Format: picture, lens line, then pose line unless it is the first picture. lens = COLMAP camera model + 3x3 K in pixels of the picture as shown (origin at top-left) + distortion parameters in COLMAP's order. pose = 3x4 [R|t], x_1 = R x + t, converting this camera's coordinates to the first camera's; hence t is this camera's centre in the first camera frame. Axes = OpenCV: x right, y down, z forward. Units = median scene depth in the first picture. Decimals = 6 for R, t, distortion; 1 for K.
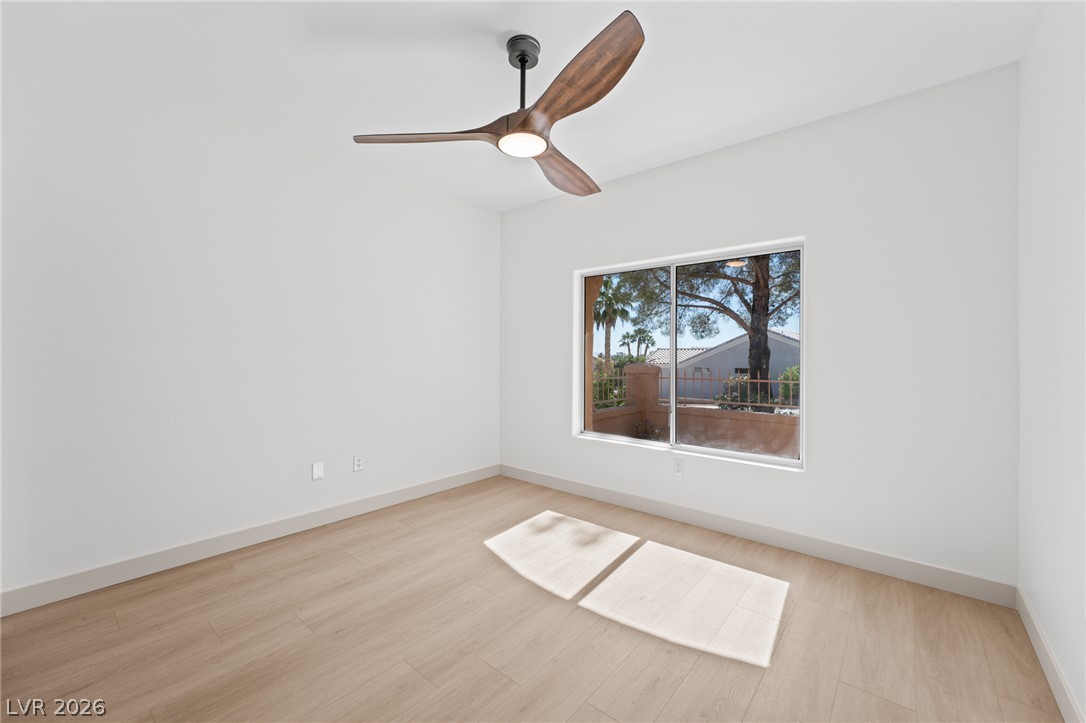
lens RADIAL K [[431.1, 0, 545.8], [0, 431.1, 357.8], [0, 0, 1]] dist [0.002408, 0.000025]
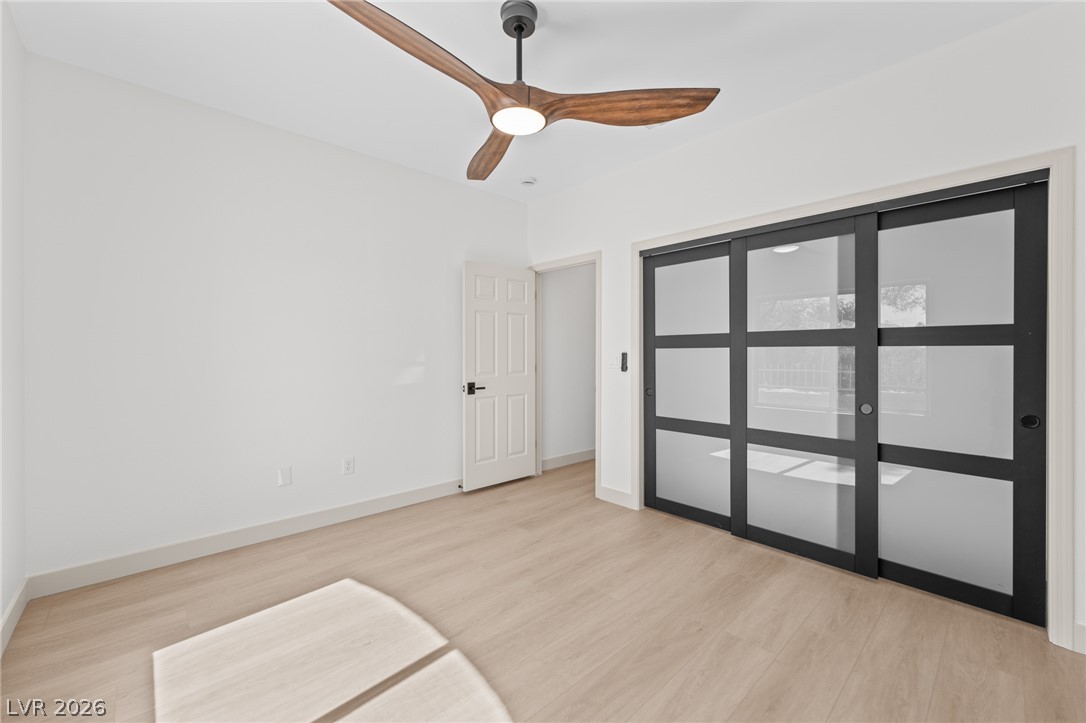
lens RADIAL K [[431.1, 0, 545.8], [0, 431.1, 357.8], [0, 0, 1]] dist [0.002408, 0.000025]
pose [[-0.991612, -0.009932, 0.128865, -0.234547], [-0.008155, 0.999864, 0.014310, -0.004194], [-0.128990, 0.013139, -0.991559, 1.913048]]
